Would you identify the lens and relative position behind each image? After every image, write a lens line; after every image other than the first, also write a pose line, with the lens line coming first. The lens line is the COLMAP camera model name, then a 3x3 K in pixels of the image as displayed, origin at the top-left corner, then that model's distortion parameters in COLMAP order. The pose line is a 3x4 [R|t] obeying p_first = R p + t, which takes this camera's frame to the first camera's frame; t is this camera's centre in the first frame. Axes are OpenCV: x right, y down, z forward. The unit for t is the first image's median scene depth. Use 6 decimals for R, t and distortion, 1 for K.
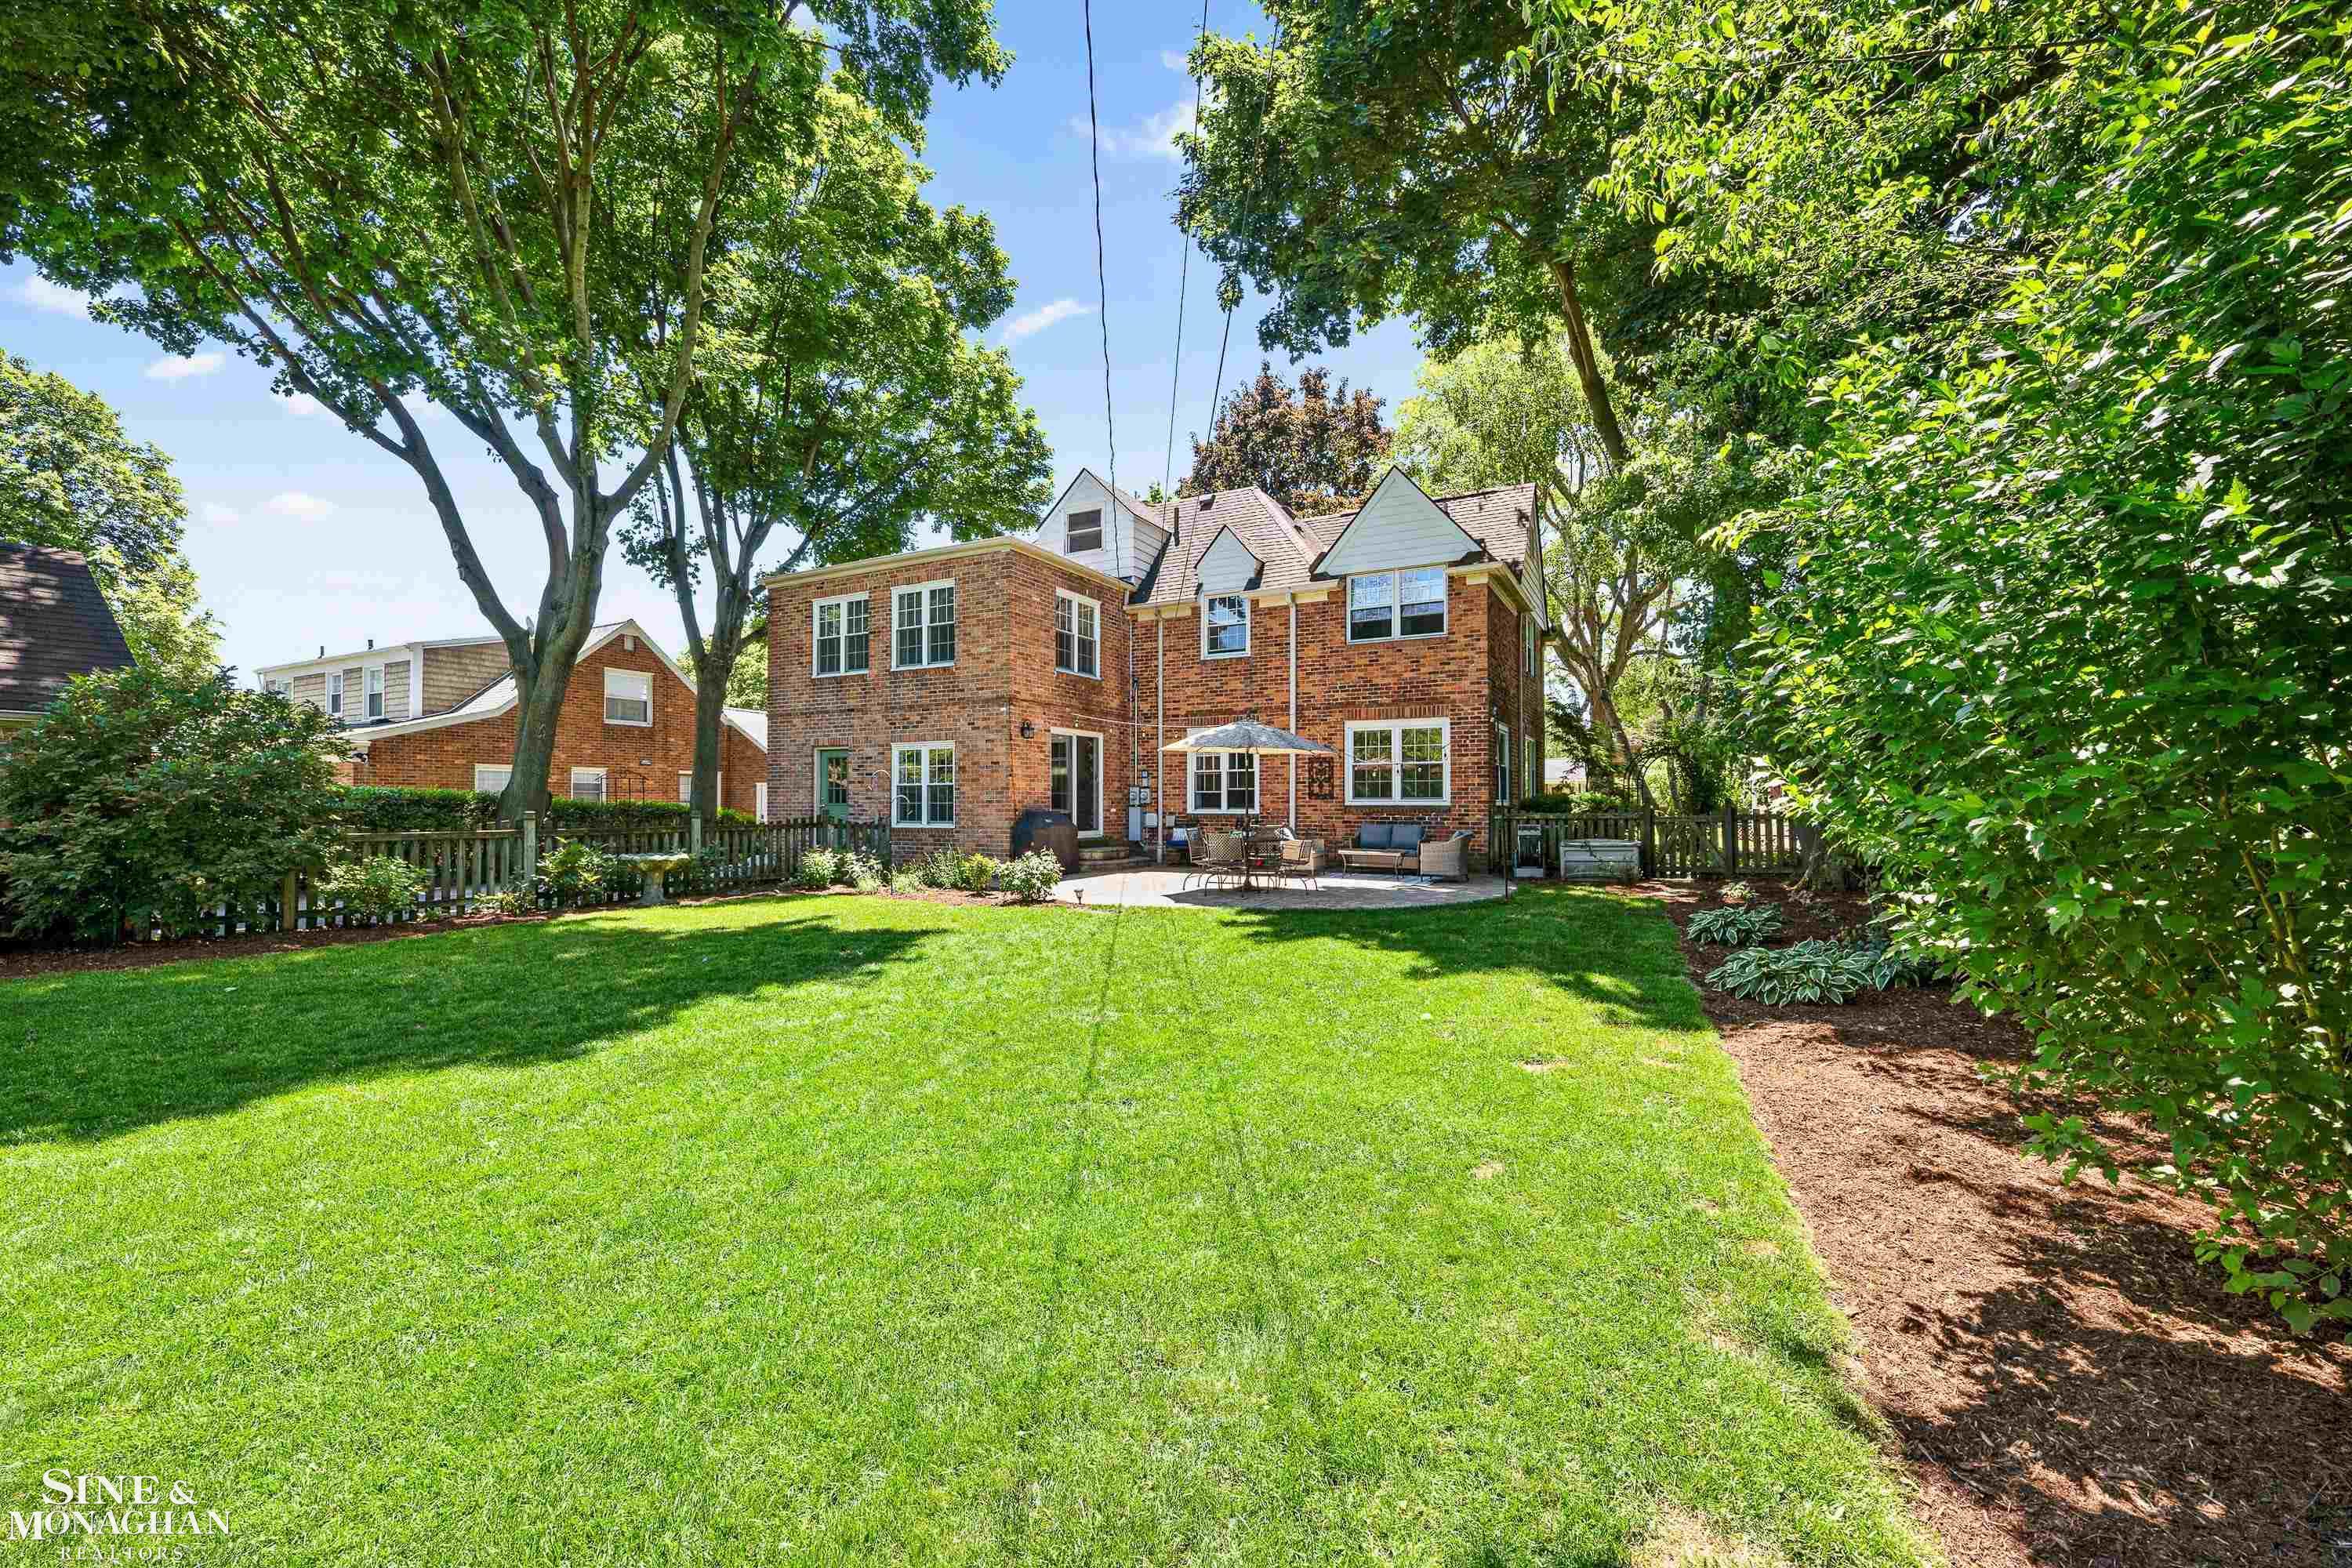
lens RADIAL K [[939.1, 0, 1179.4], [0, 939.1, 792.4], [0, 0, 1]] dist [0.003095, 0.000104]
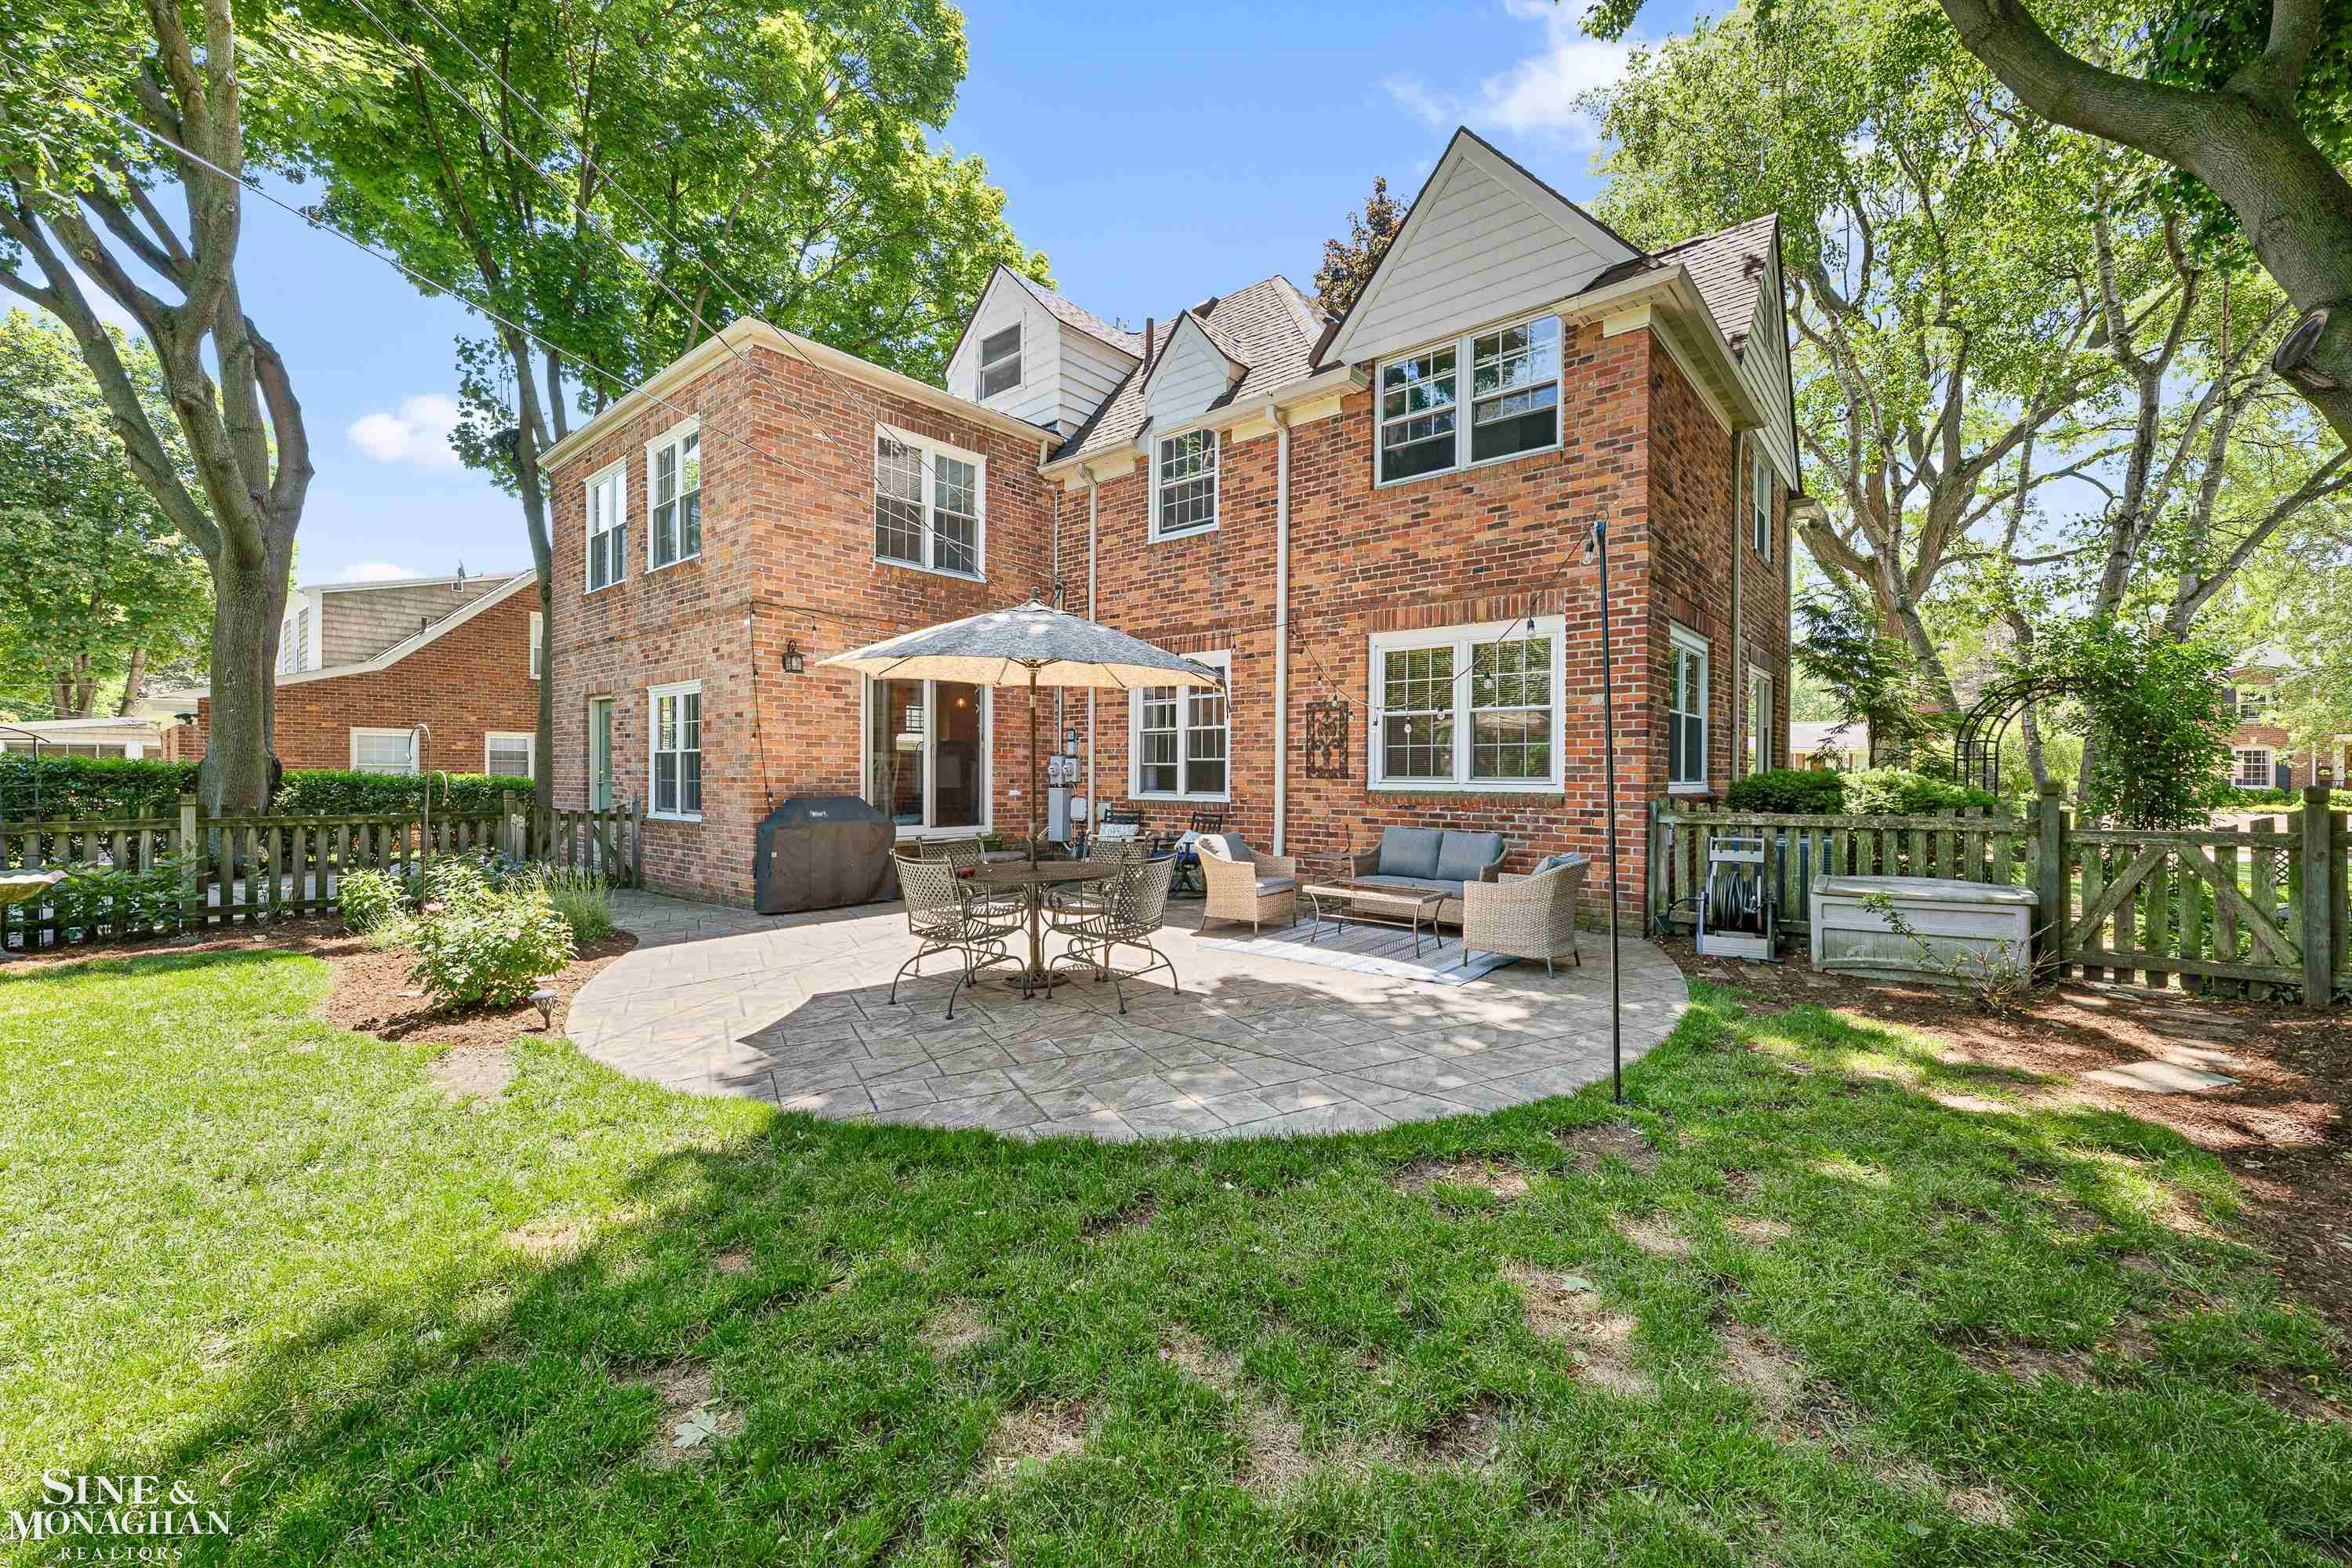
lens RADIAL K [[939.1, 0, 1176.9], [0, 939.1, 780.6], [0, 0, 1]] dist [0.003095, 0.000104]
pose [[0.976373, 0.007003, -0.215977, 0.178419], [-0.002830, 0.999803, 0.019624, -0.001940], [0.216072, -0.018550, 0.976201, 0.431064]]
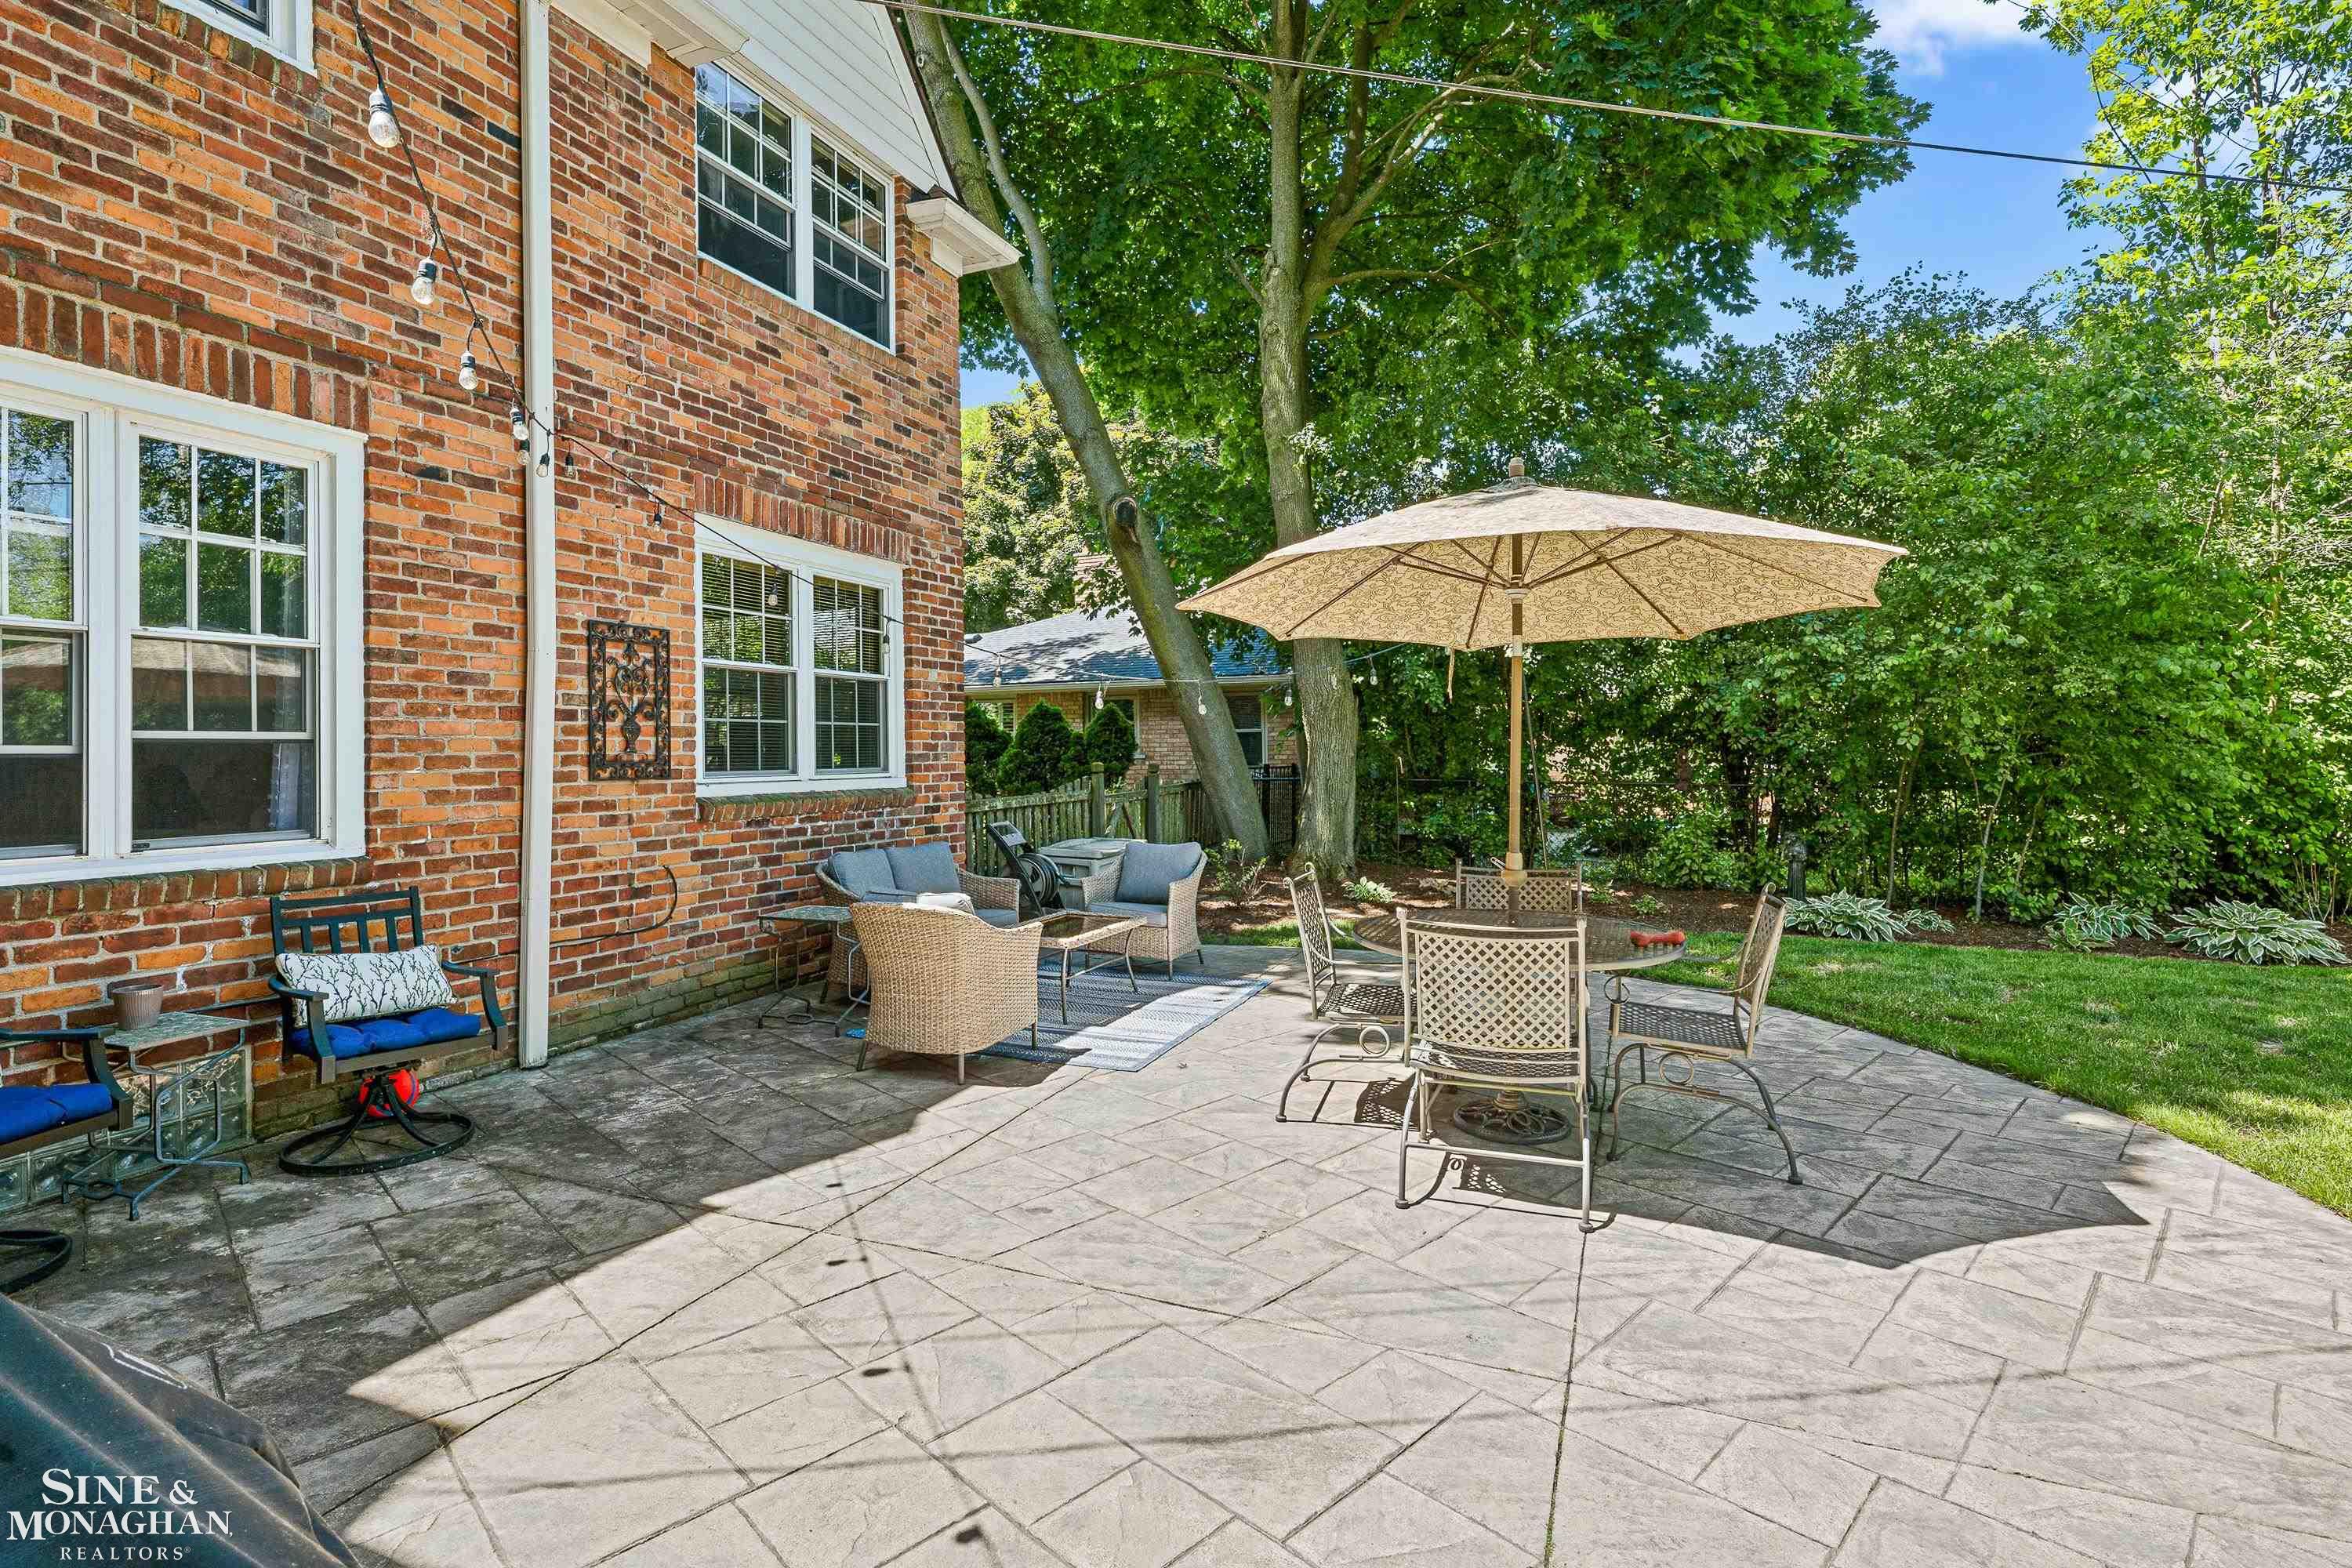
lens RADIAL K [[1130.3, 0, 1173.3], [0, 1130.3, 708.6], [0, 0, 1]] dist [-0.002218, 0.002493]
pose [[-0.094467, 0.040272, 0.994713, -0.181797], [-0.000022, 0.999181, -0.040455, 0.000042], [-0.995528, -0.003843, -0.094389, 0.849426]]
